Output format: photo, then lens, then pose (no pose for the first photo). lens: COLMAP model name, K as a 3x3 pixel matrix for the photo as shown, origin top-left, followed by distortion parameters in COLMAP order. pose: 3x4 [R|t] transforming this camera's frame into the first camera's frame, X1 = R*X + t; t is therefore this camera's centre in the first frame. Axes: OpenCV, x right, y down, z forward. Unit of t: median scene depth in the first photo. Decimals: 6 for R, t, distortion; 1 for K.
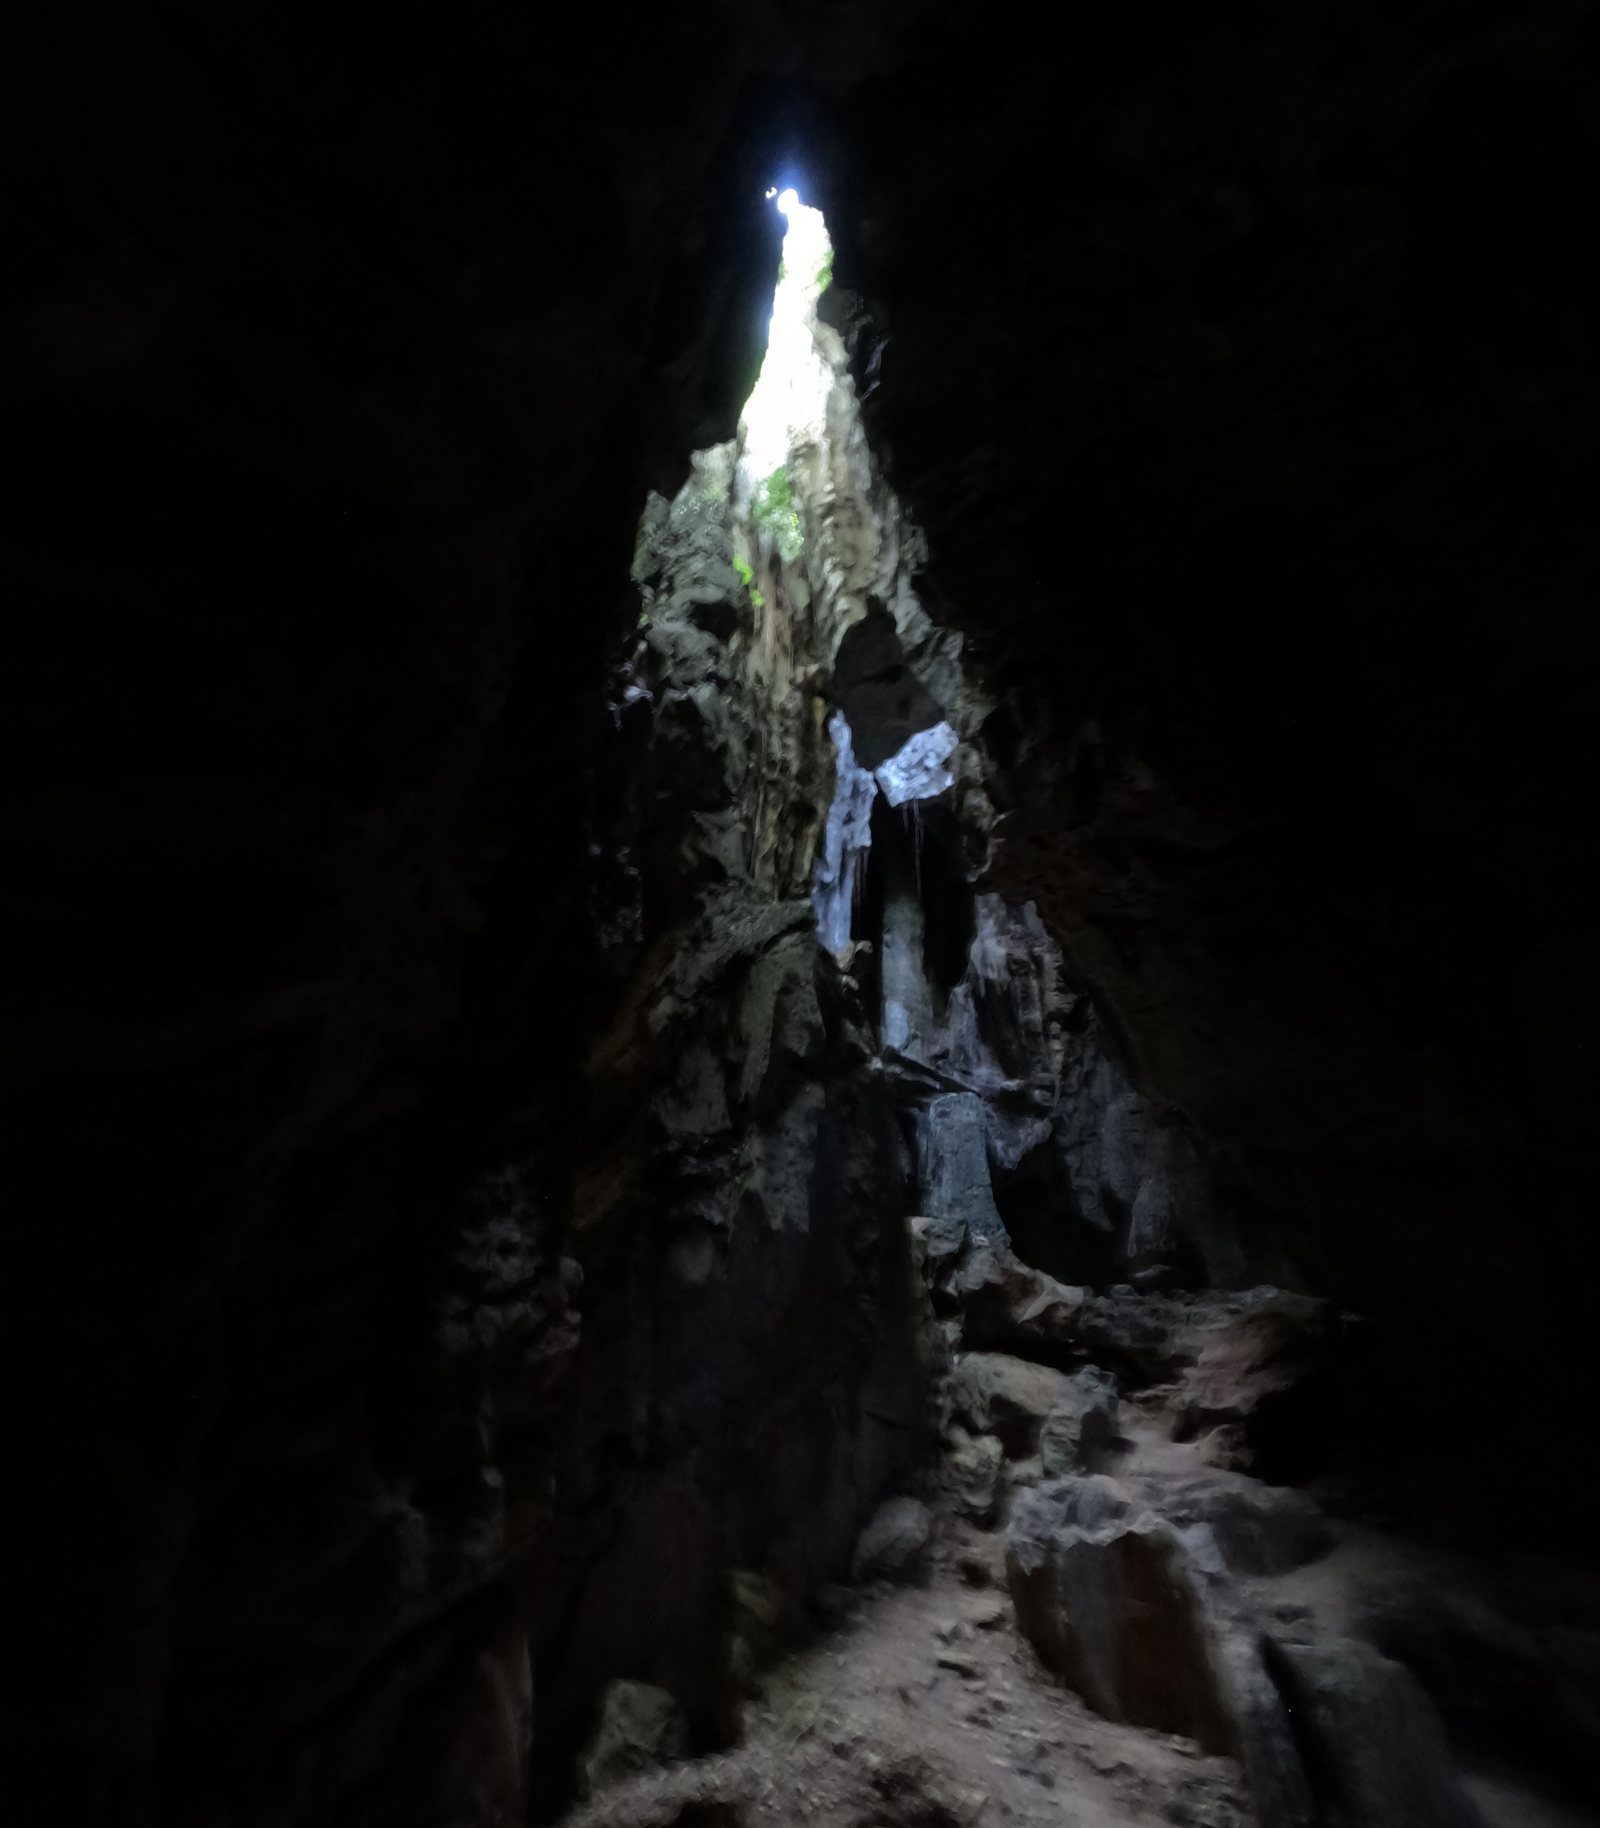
lens RADIAL K [[874.7, 0, 800.7], [0, 874.7, 911.7], [0, 0, 1]] dist [0.003853, 0.001130]
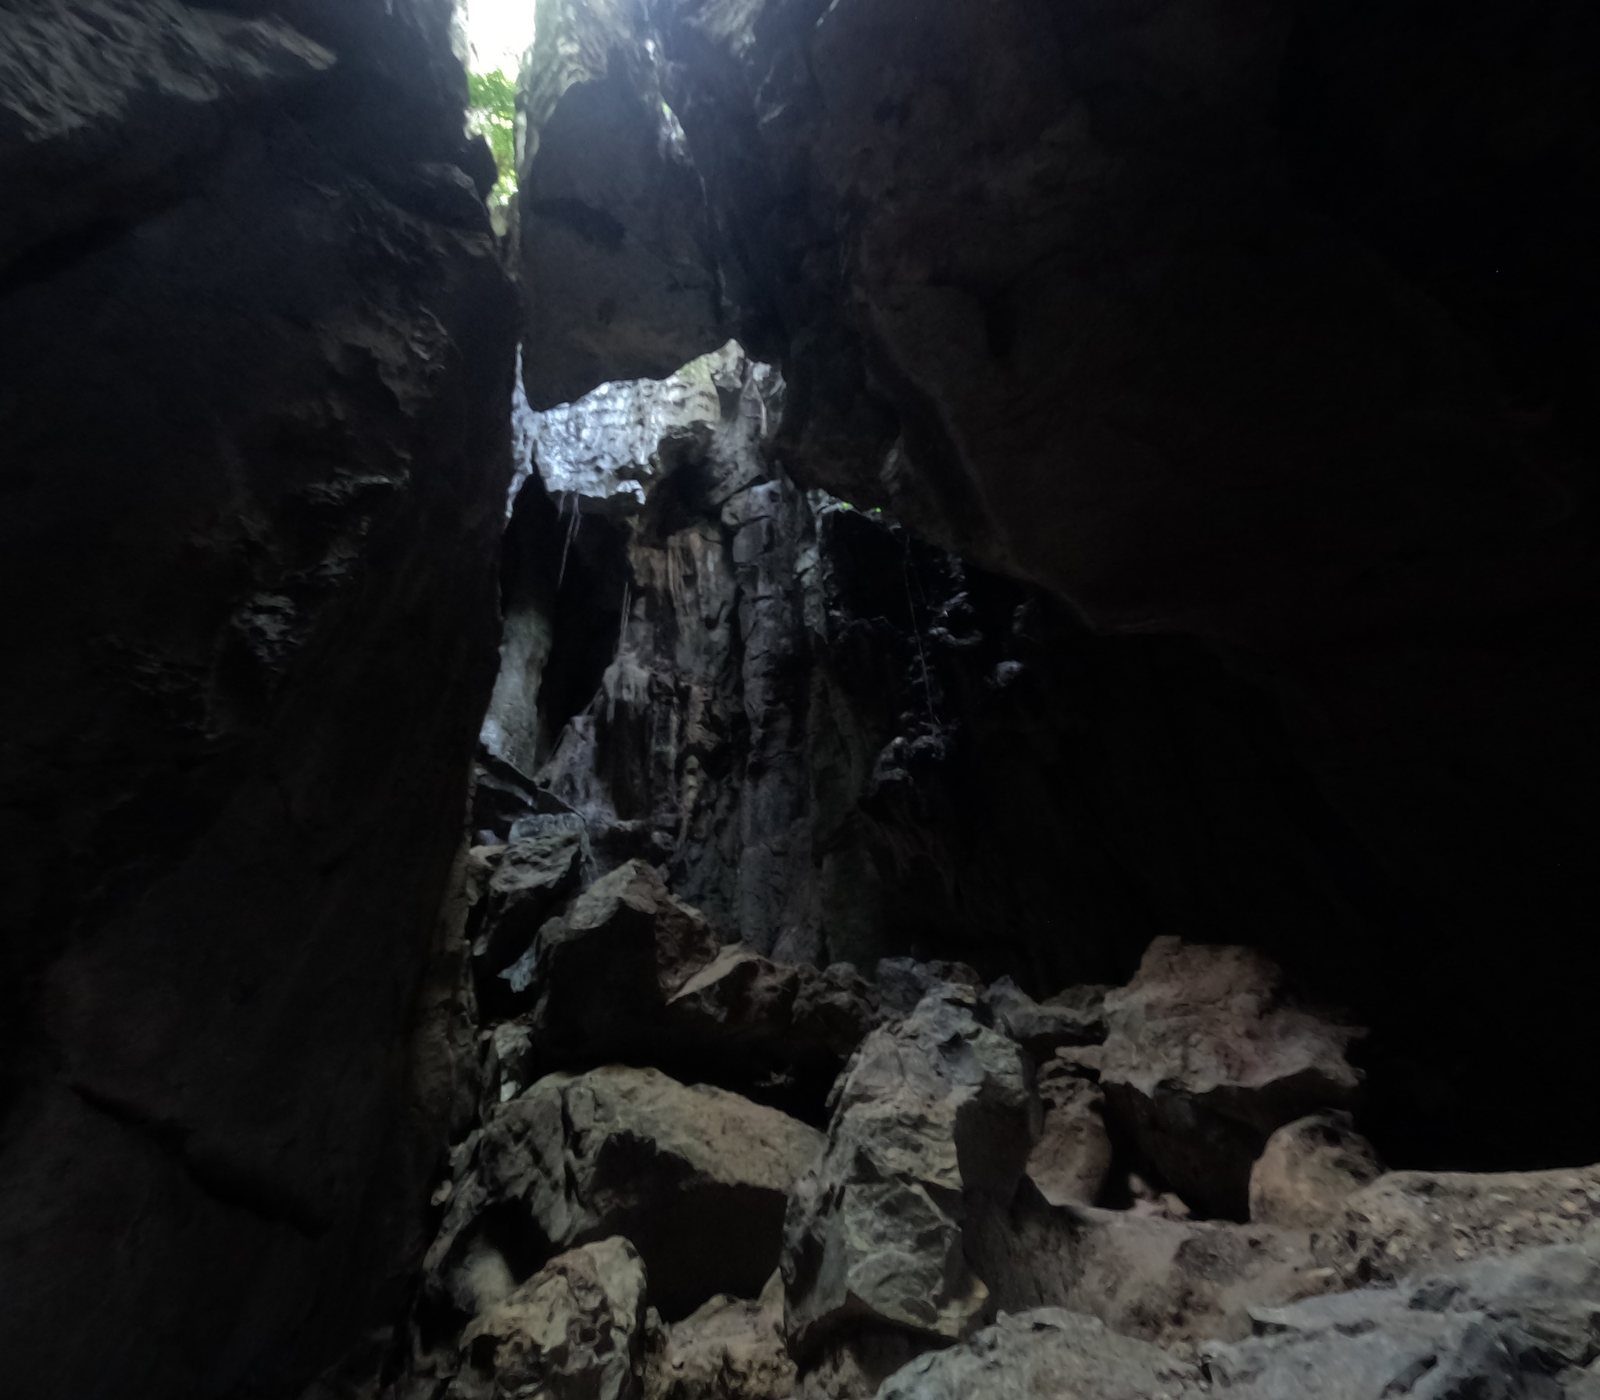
lens RADIAL K [[765.6, 0, 801.9], [0, 765.6, 702.7], [0, 0, 1]] dist [0.003853, 0.001130]
pose [[0.862757, 0.246322, 0.441560, 0.047409], [-0.173198, 0.964448, -0.199604, 0.201762], [-0.475029, 0.095732, 0.874747, 0.313022]]
